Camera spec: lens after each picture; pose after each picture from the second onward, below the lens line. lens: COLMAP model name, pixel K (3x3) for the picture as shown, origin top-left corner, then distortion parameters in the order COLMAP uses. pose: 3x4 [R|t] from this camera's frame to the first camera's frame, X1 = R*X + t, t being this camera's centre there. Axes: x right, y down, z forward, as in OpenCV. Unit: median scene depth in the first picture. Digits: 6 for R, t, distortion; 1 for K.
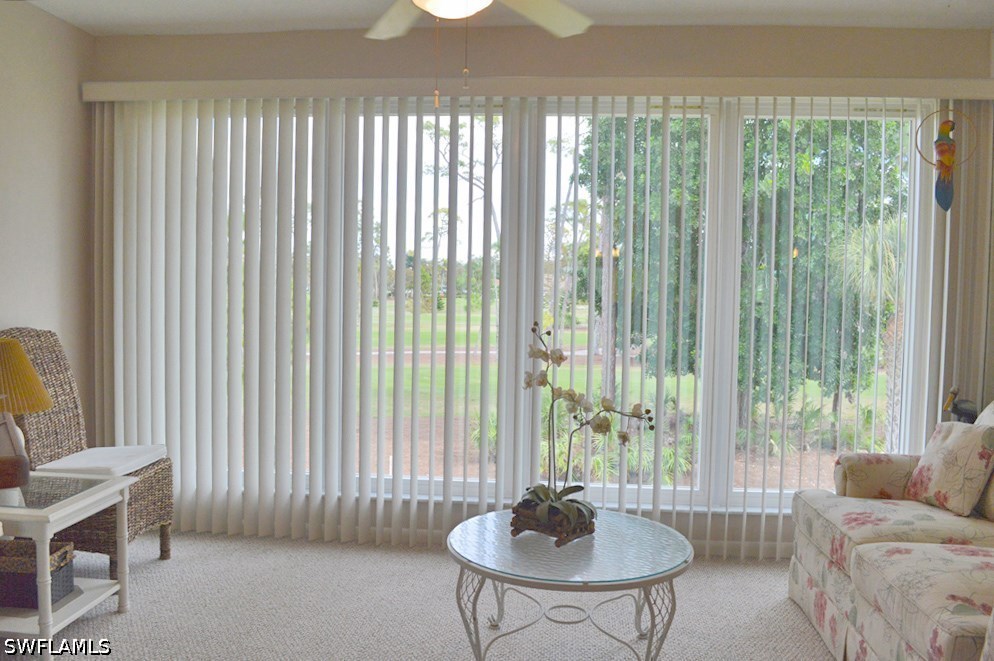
lens RADIAL K [[816.7, 0, 496.3], [0, 816.7, 334.3], [0, 0, 1]] dist [-0.063708, -0.003866]
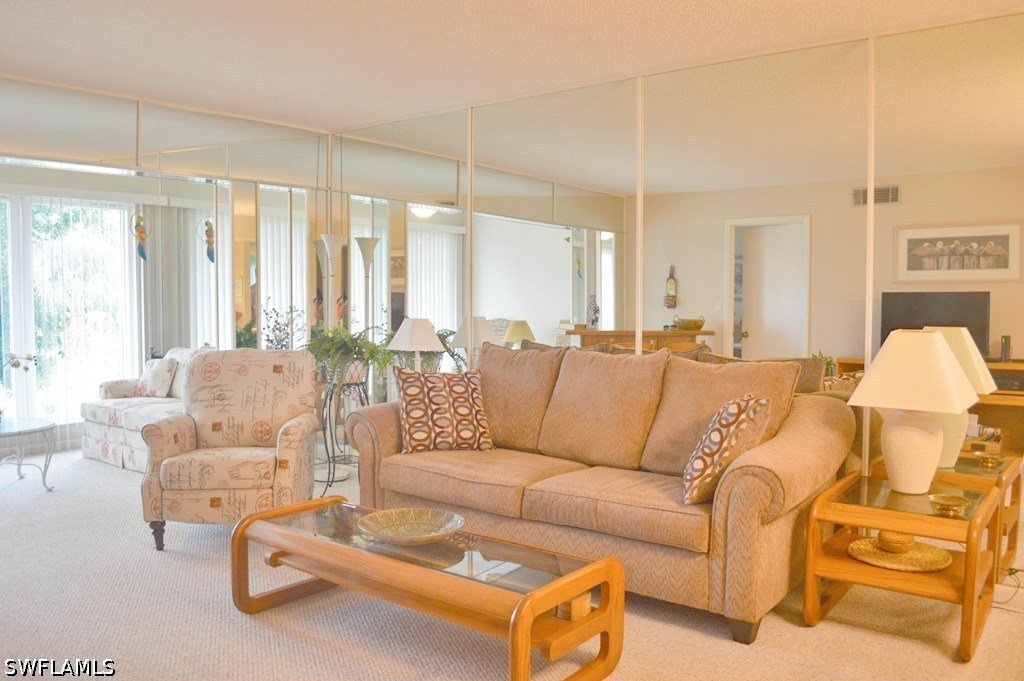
lens RADIAL K [[814.8, 0, 512.1], [0, 814.8, 346.0], [0, 0, 1]] dist [-0.068753, 0.000742]
pose [[0.549304, -0.064784, 0.833108, -0.750166], [0.057629, 0.997553, 0.039574, 0.044592], [-0.833633, 0.026273, 0.551693, -1.074992]]
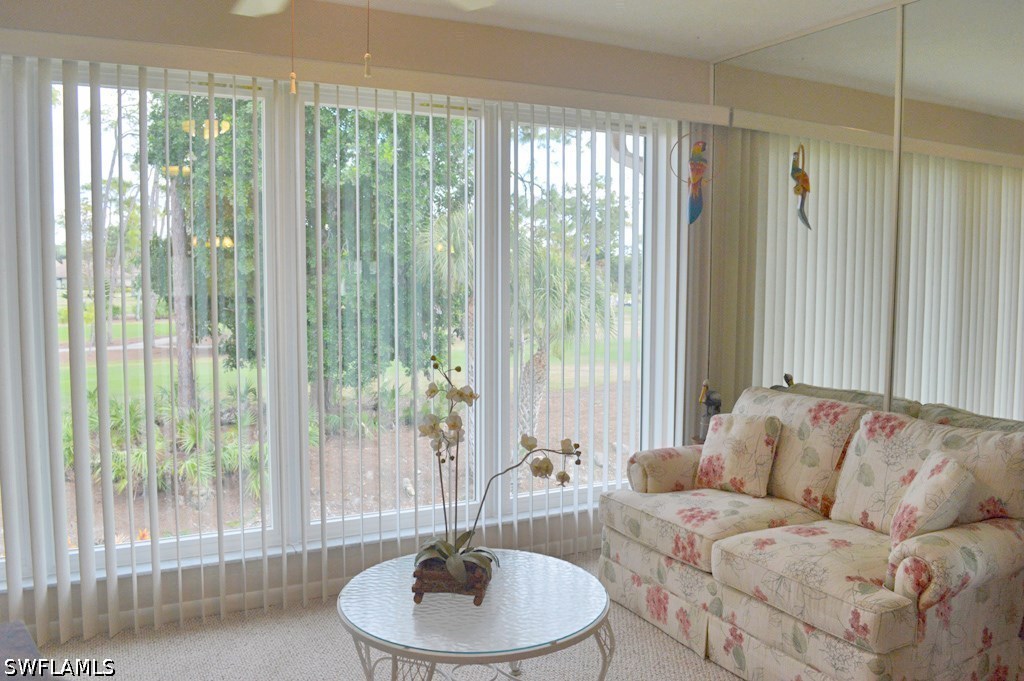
lens RADIAL K [[817.2, 0, 513.8], [0, 817.2, 336.3], [0, 0, 1]] dist [-0.079642, 0.005436]
pose [[0.846348, -0.054247, 0.529861, -0.302670], [0.041837, 0.998497, 0.035399, -0.056036], [-0.530985, -0.007792, 0.847346, 0.197075]]
